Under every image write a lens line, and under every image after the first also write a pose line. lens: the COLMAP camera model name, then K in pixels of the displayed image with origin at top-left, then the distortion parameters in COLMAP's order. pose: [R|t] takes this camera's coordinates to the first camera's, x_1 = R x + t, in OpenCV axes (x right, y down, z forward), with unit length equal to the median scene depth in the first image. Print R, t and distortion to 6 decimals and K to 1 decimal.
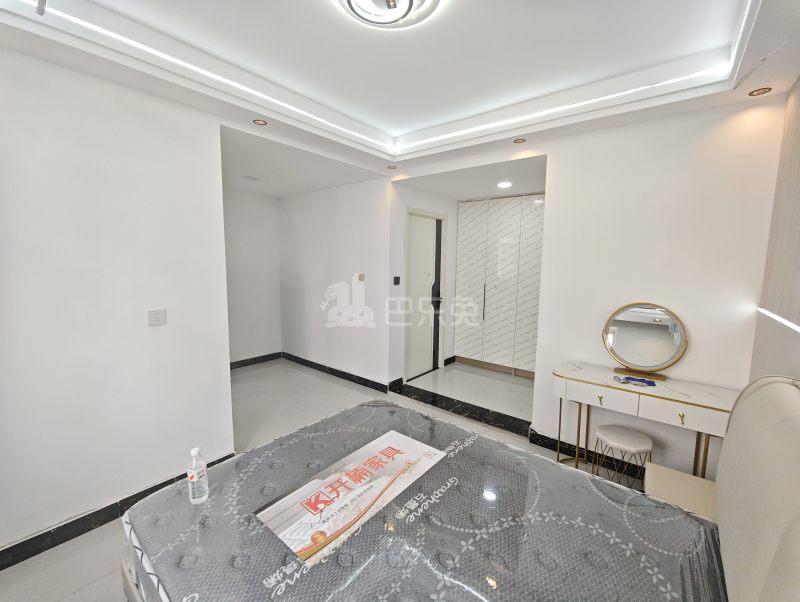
lens RADIAL K [[336.1, 0, 403.5], [0, 336.1, 301.2], [0, 0, 1]] dist [0.000133, 0.000581]
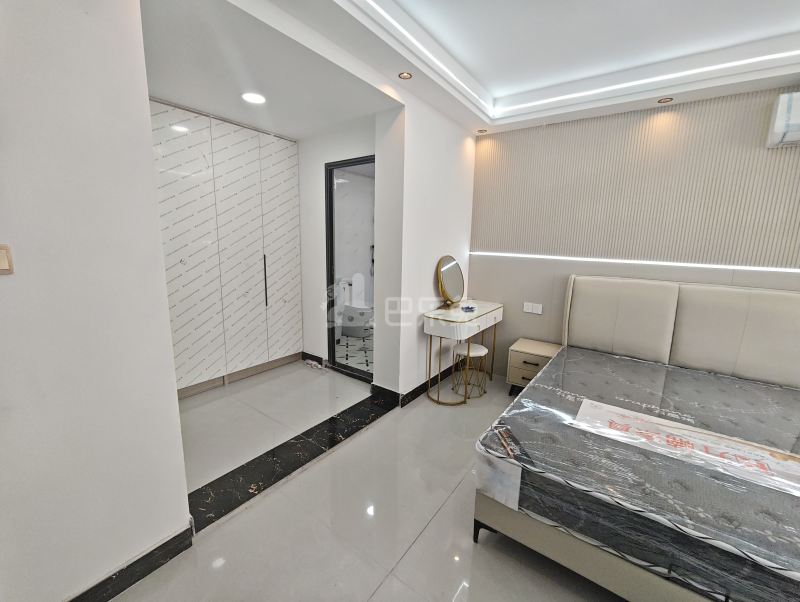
lens RADIAL K [[336.1, 0, 399.6], [0, 336.1, 301.5], [0, 0, 1]] dist [0.000133, 0.000581]
pose [[-0.052562, -0.192499, 0.979888, -0.453813], [0.094572, 0.975875, 0.196783, -0.070271], [-0.994129, 0.103013, -0.033089, 0.846871]]
